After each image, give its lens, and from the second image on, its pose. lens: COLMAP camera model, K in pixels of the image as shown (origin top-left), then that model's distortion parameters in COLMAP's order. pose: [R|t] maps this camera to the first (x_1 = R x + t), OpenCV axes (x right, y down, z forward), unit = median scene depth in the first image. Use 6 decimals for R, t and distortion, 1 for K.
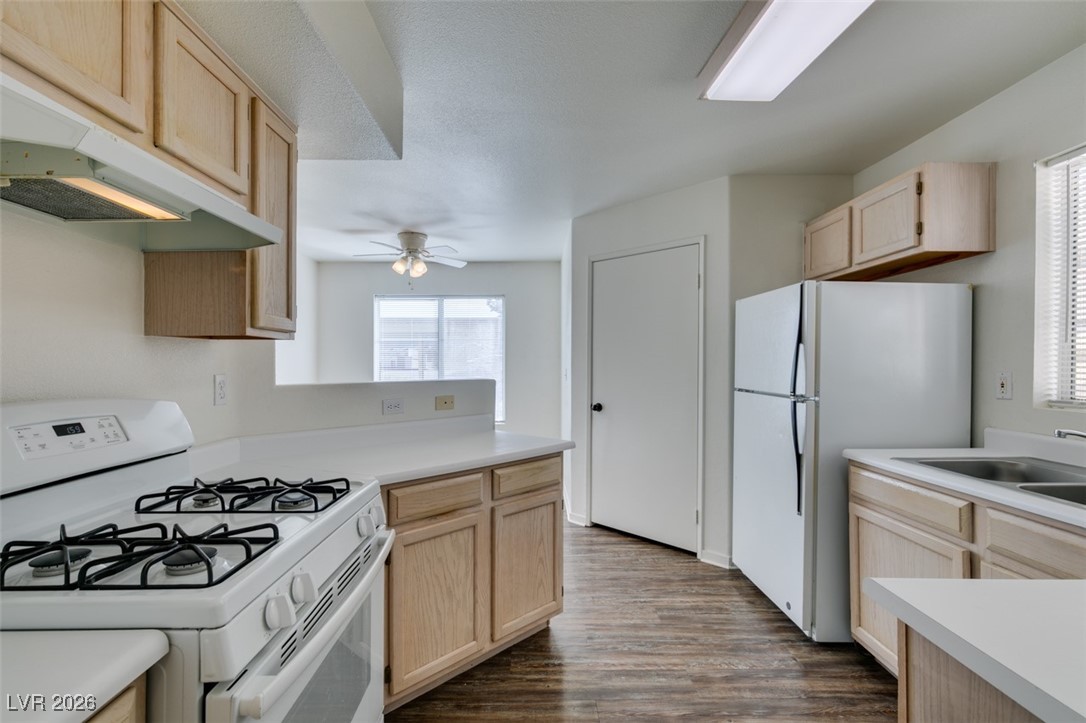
lens RADIAL K [[489.2, 0, 530.8], [0, 489.2, 356.1], [0, 0, 1]] dist [0.002747, -0.000470]
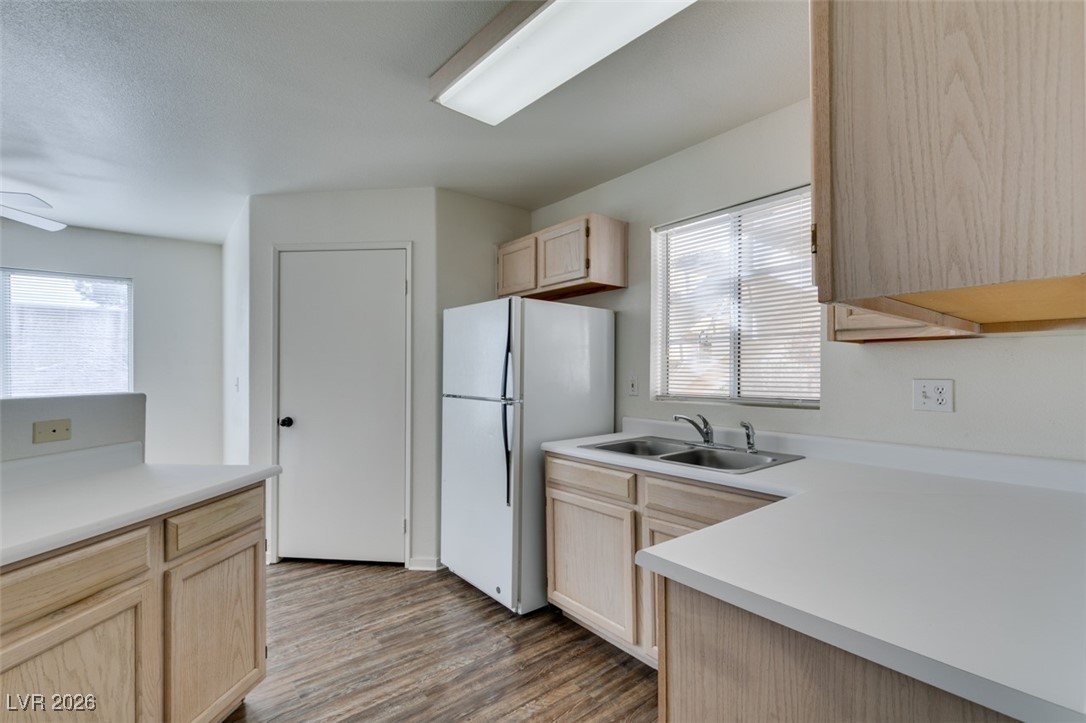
lens RADIAL K [[487.8, 0, 540.9], [0, 487.8, 366.2], [0, 0, 1]] dist [0.003724, -0.000291]
pose [[0.778540, 0.002848, 0.627589, -0.091927], [-0.006199, 0.999976, 0.003152, 0.002200], [-0.627565, -0.006344, 0.778538, 0.090737]]
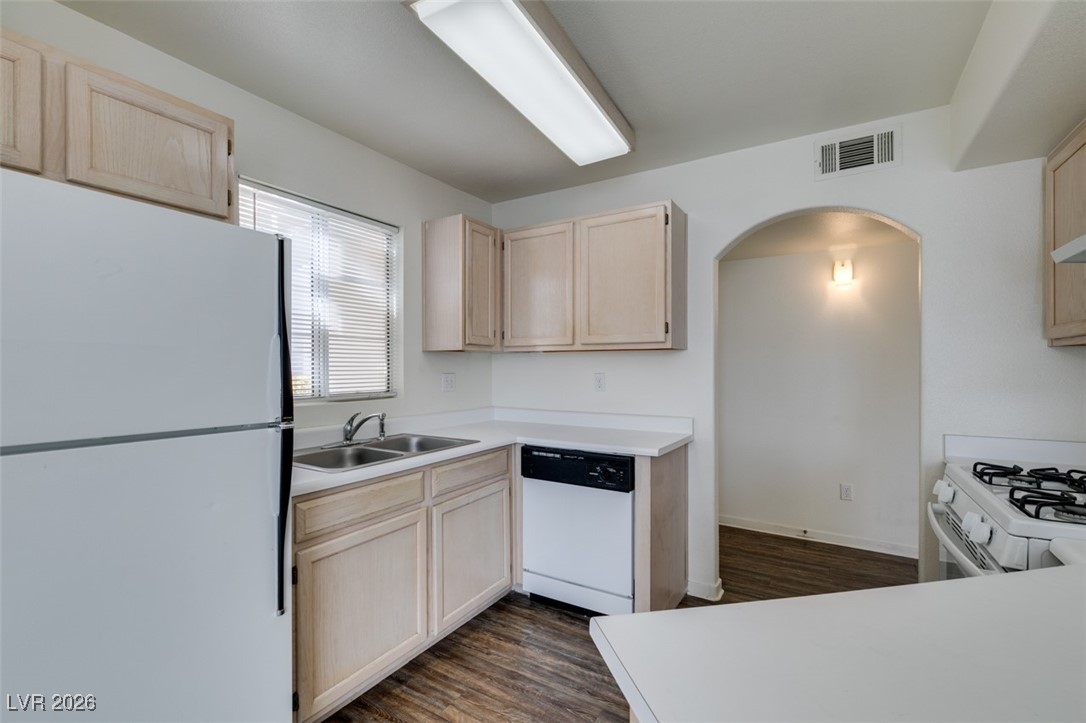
lens RADIAL K [[487.8, 0, 540.9], [0, 487.8, 366.2], [0, 0, 1]] dist [0.003724, -0.000291]
pose [[-0.853128, 0.000566, 0.521701, -0.049901], [-0.006241, 0.999917, -0.011291, 0.017053], [-0.521664, -0.012889, -0.853054, 1.344451]]
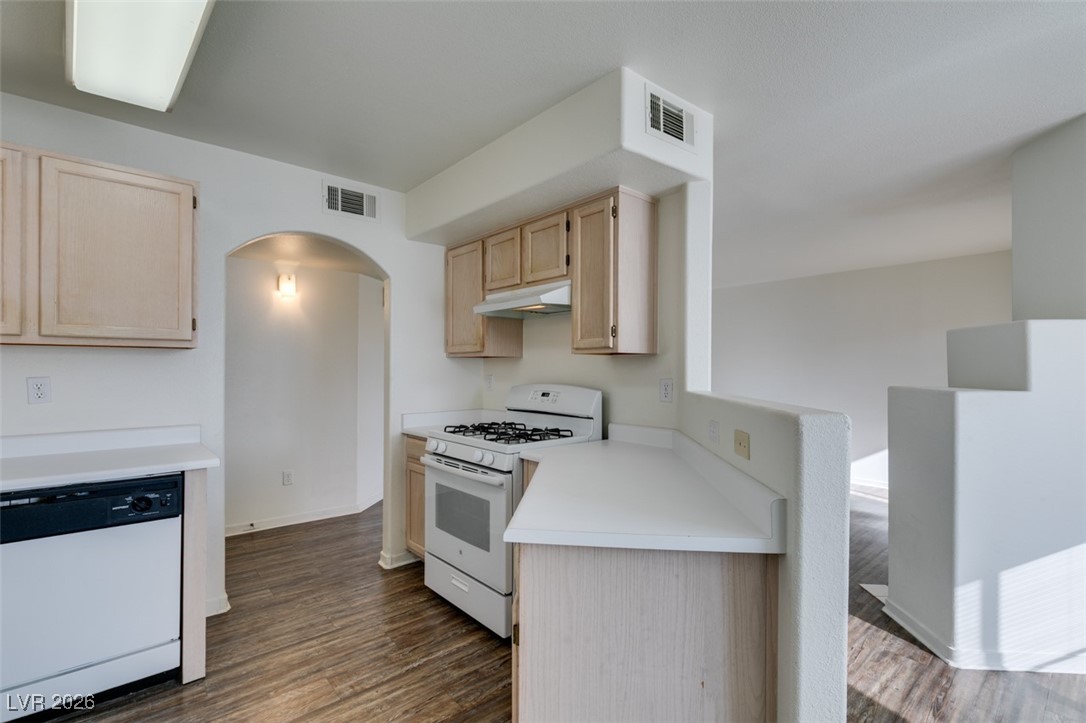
lens RADIAL K [[490.1, 0, 539.3], [0, 490.1, 368.7], [0, 0, 1]] dist [0.001136, 0.000040]
pose [[-0.756257, -0.003075, -0.654268, 0.408231], [0.003280, 0.999959, -0.008491, 0.015589], [0.654267, -0.008568, -0.756216, 1.455638]]
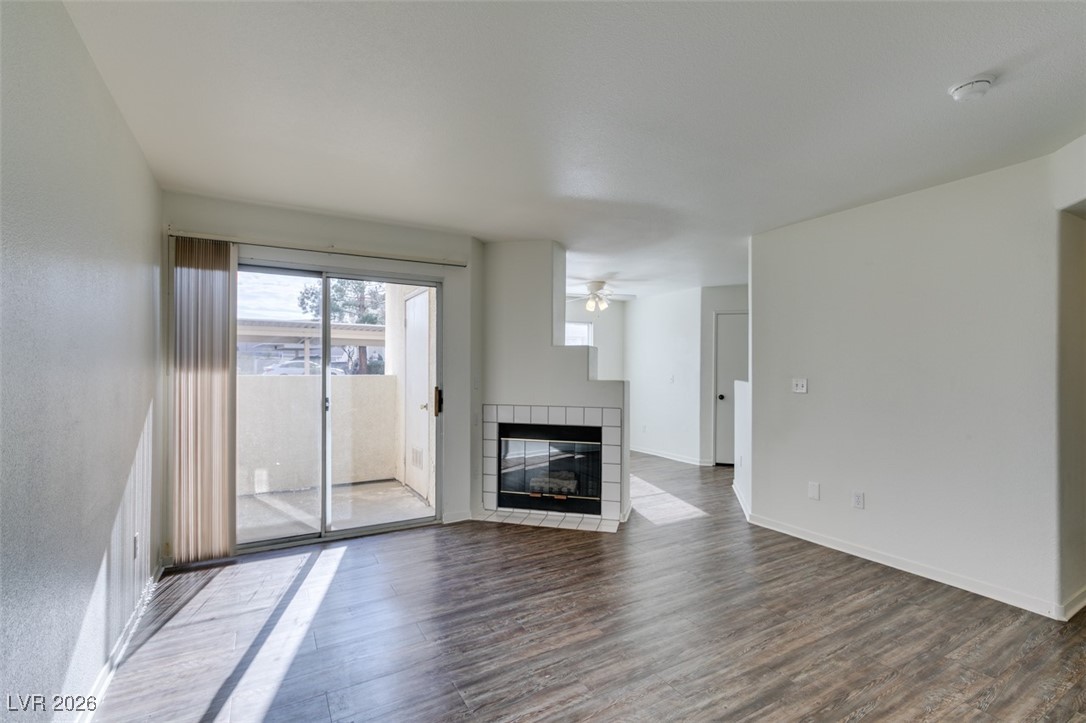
lens RADIAL K [[484.9, 0, 542.3], [0, 484.9, 369.7], [0, 0, 1]] dist [0.002699, 0.000146]
pose [[0.867846, 0.006593, 0.496790, -2.159032], [-0.012409, 0.999888, 0.008406, 0.001685], [-0.496679, -0.013459, 0.867830, -0.319759]]
